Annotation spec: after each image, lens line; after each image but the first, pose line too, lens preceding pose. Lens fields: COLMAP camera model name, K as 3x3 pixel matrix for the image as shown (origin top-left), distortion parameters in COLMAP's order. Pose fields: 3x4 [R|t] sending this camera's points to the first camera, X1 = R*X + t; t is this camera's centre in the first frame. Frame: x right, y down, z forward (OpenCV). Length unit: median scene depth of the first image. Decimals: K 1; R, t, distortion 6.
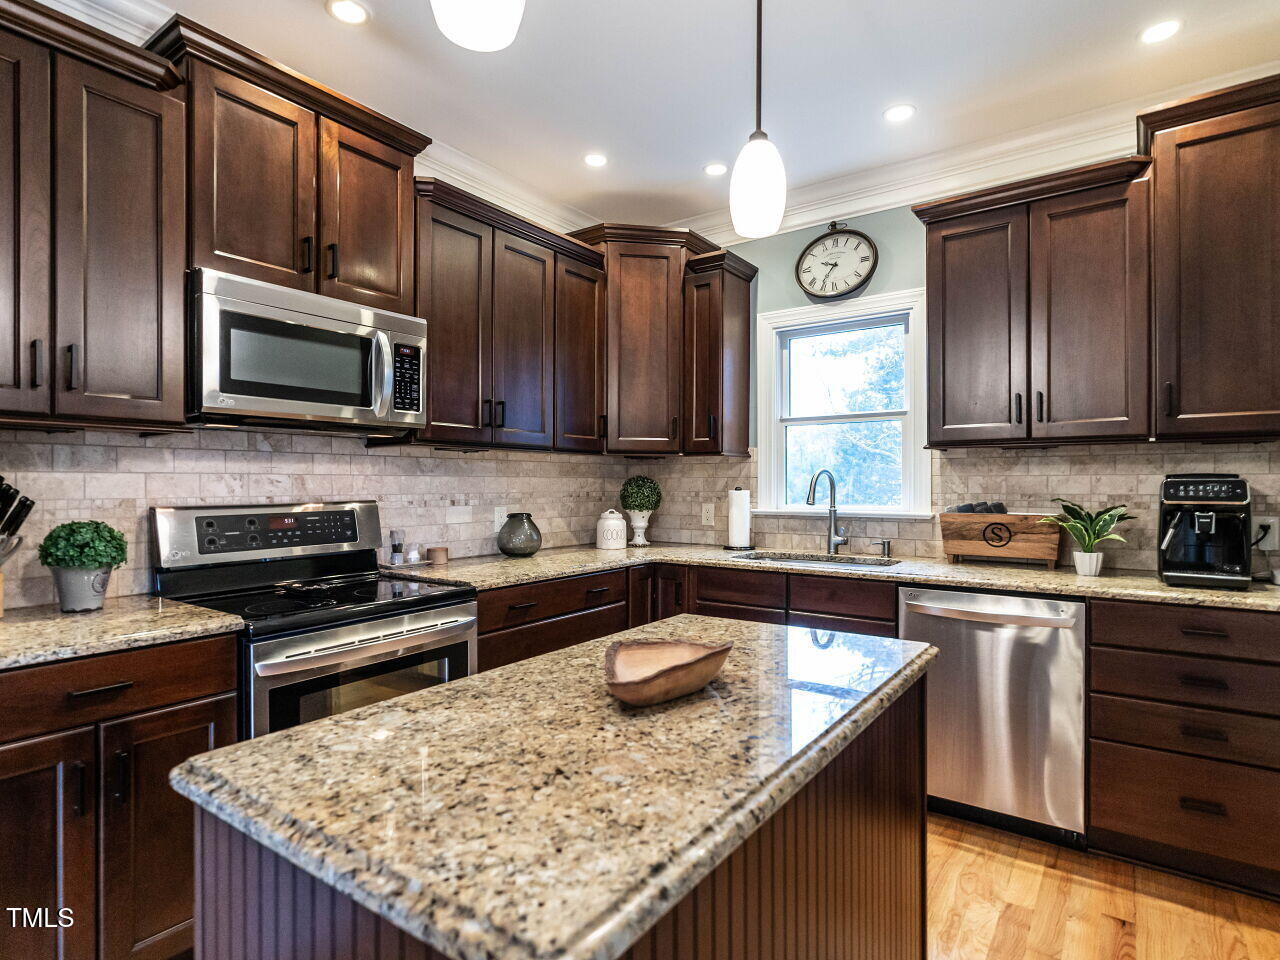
lens RADIAL K [[686.4, 0, 639.1], [0, 686.4, 483.8], [0, 0, 1]] dist [-0.000207, 0.000498]
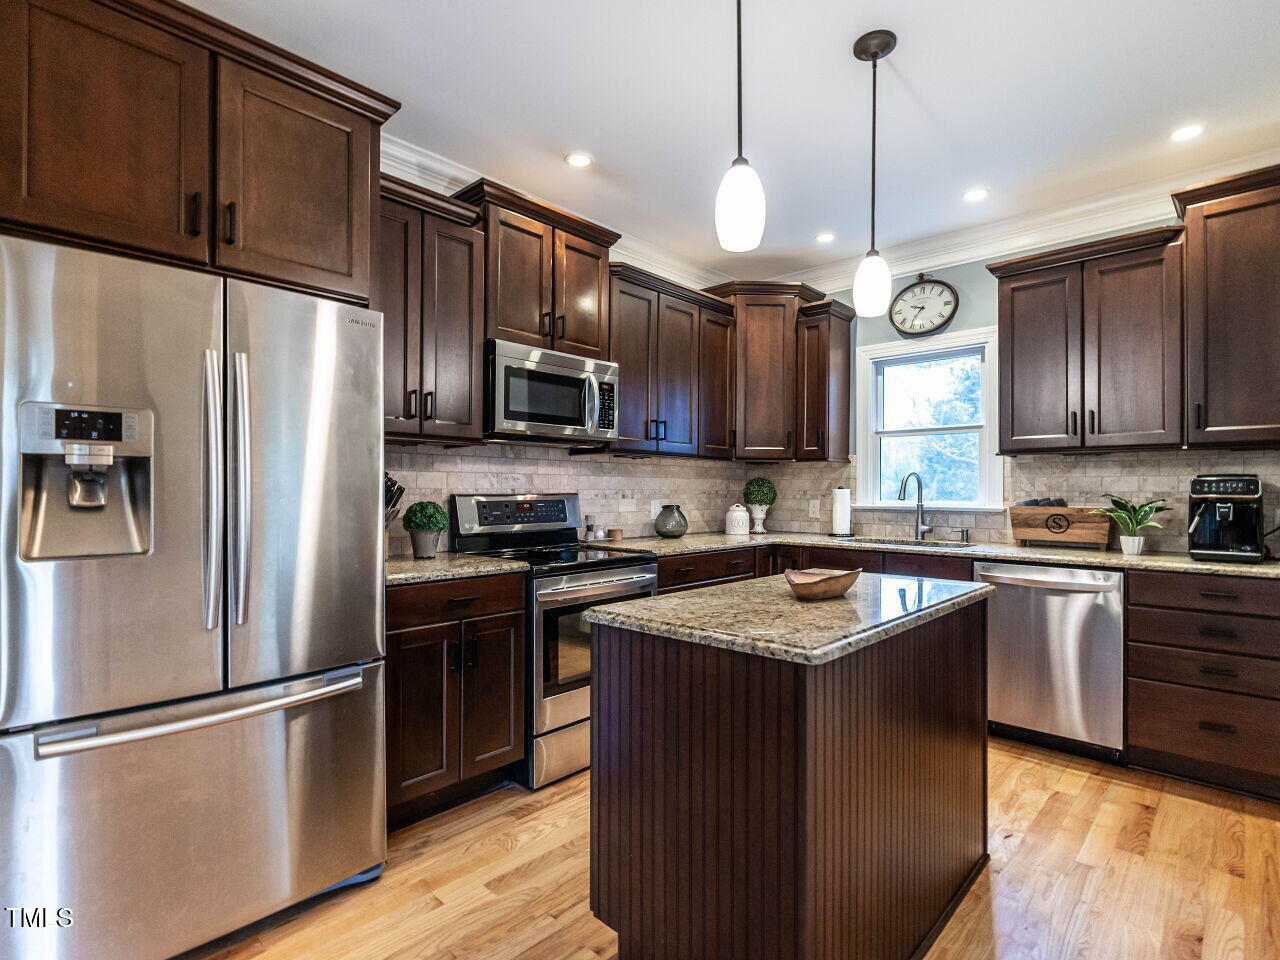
lens RADIAL K [[646.9, 0, 638.7], [0, 646.9, 486.7], [0, 0, 1]] dist [-0.000693, 0.000559]
pose [[0.991424, 0.004231, -0.130618, -0.087446], [-0.005001, 0.999972, -0.005571, 0.017922], [0.130591, 0.006177, 0.991417, -0.285450]]
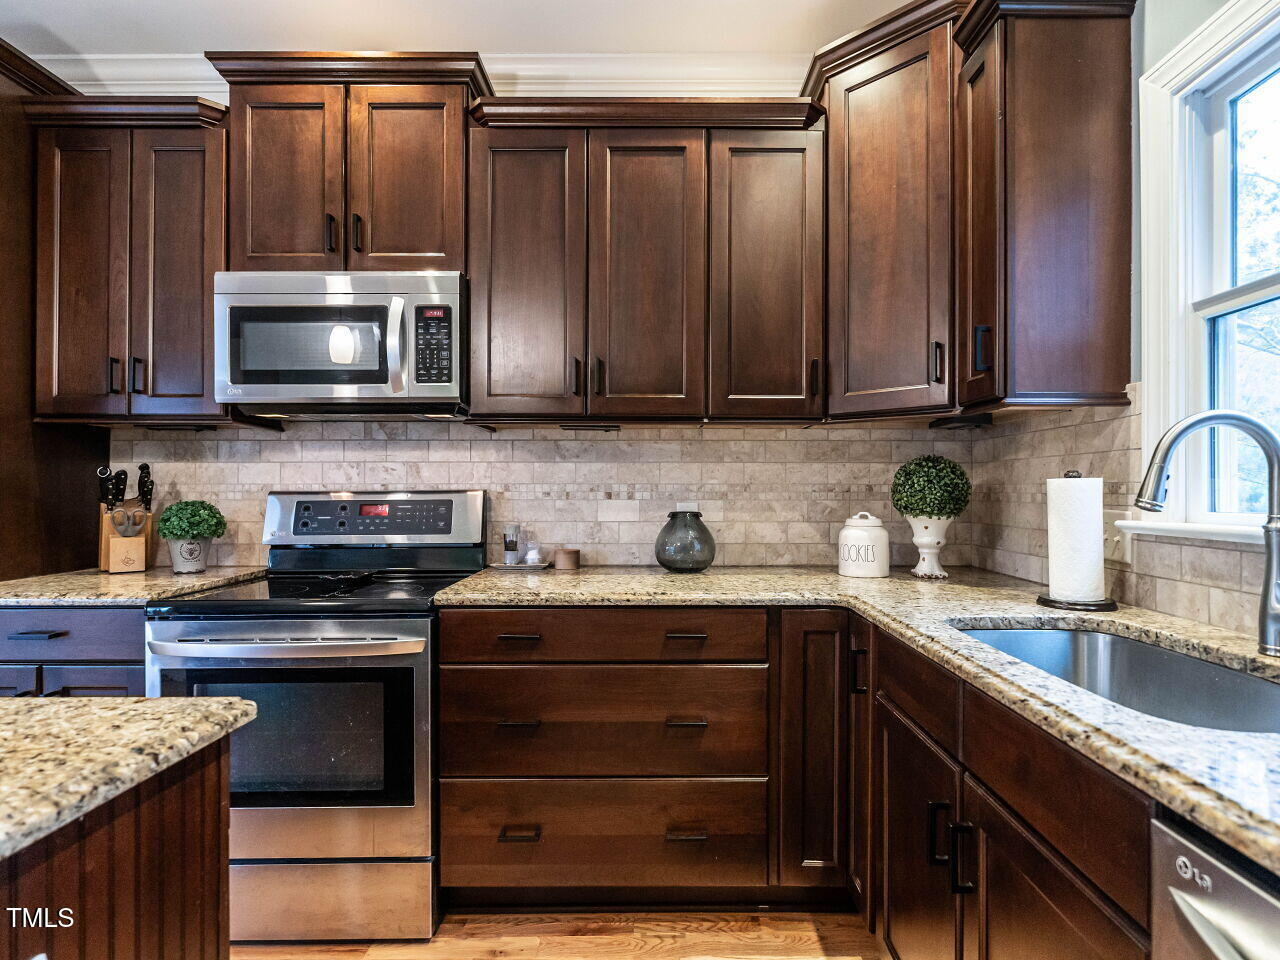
lens RADIAL K [[678.0, 0, 667.7], [0, 678.0, 486.1], [0, 0, 1]] dist [-0.003301, 0.000273]
pose [[0.583515, -0.002347, -0.812099, 0.469184], [-0.000843, 0.999994, -0.003496, 0.022047], [0.812102, 0.002724, 0.583509, 0.678435]]
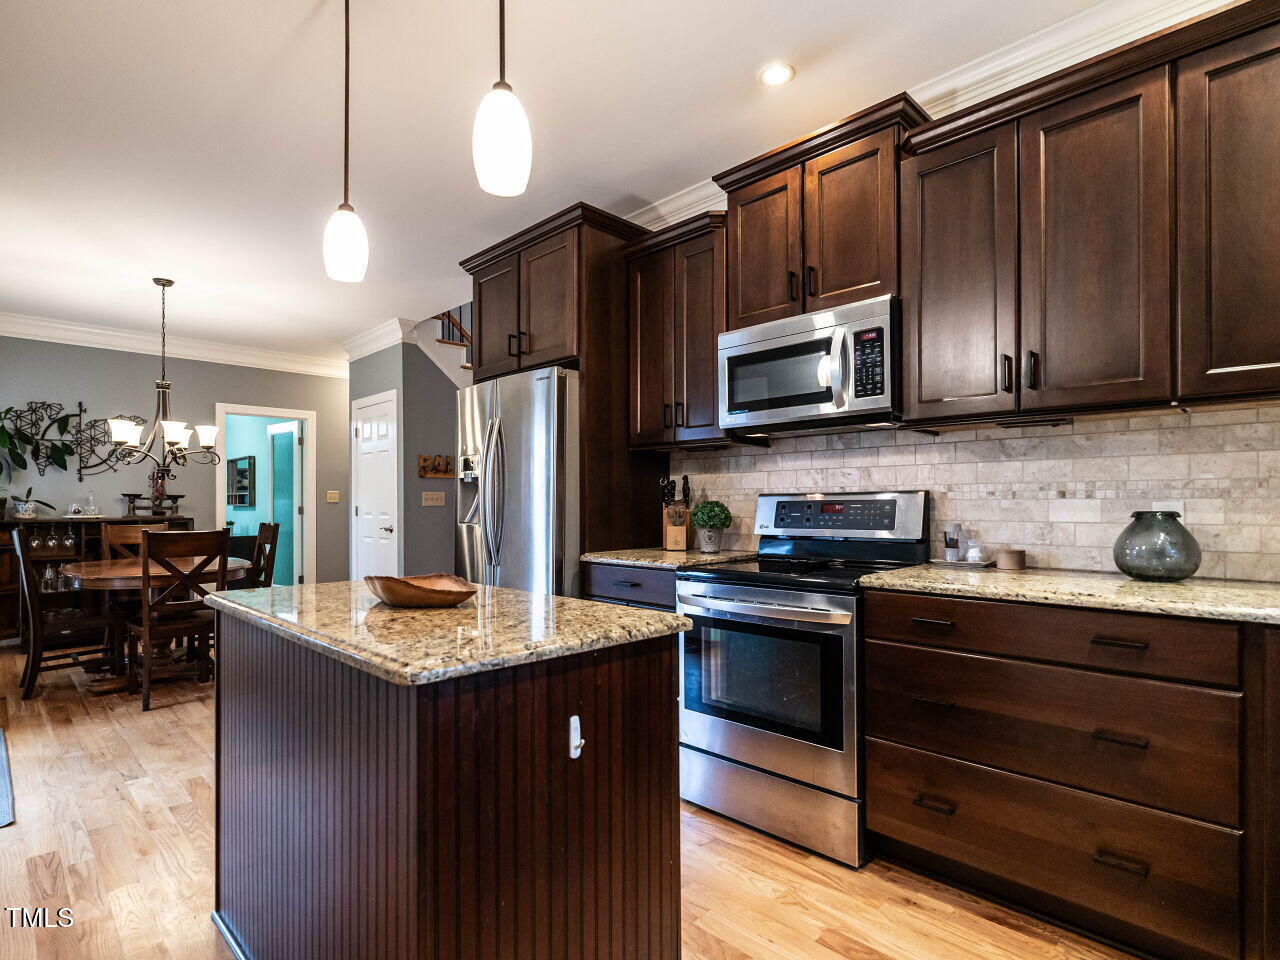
lens RADIAL K [[671.1, 0, 640.2], [0, 671.1, 500.7], [0, 0, 1]] dist [-0.002577, 0.000242]
pose [[-0.168500, -0.001705, -0.985700, 0.602449], [0.003411, 0.999992, -0.002313, 0.039489], [0.985696, -0.003752, -0.168492, 0.763778]]
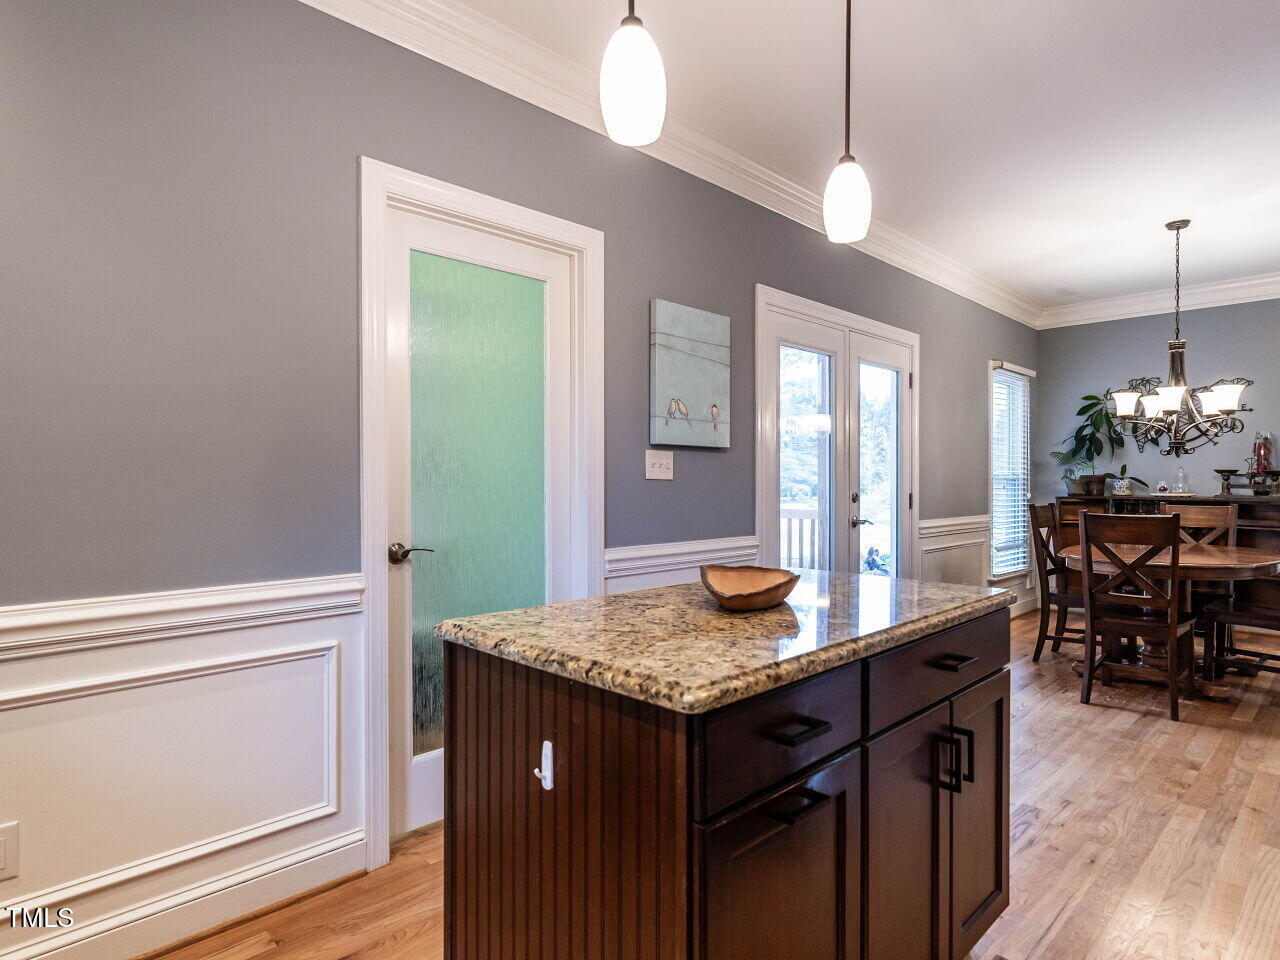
lens RADIAL K [[731.4, 0, 640.0], [0, 731.4, 480.0], [0, 0, 1]] dist [-0.000509, 0.002718]
pose [[-0.986983, -0.000524, 0.160822, 0.013515], [-0.000054, 0.999996, 0.002926, 0.029157], [-0.160823, 0.002880, -0.986979, 1.070304]]
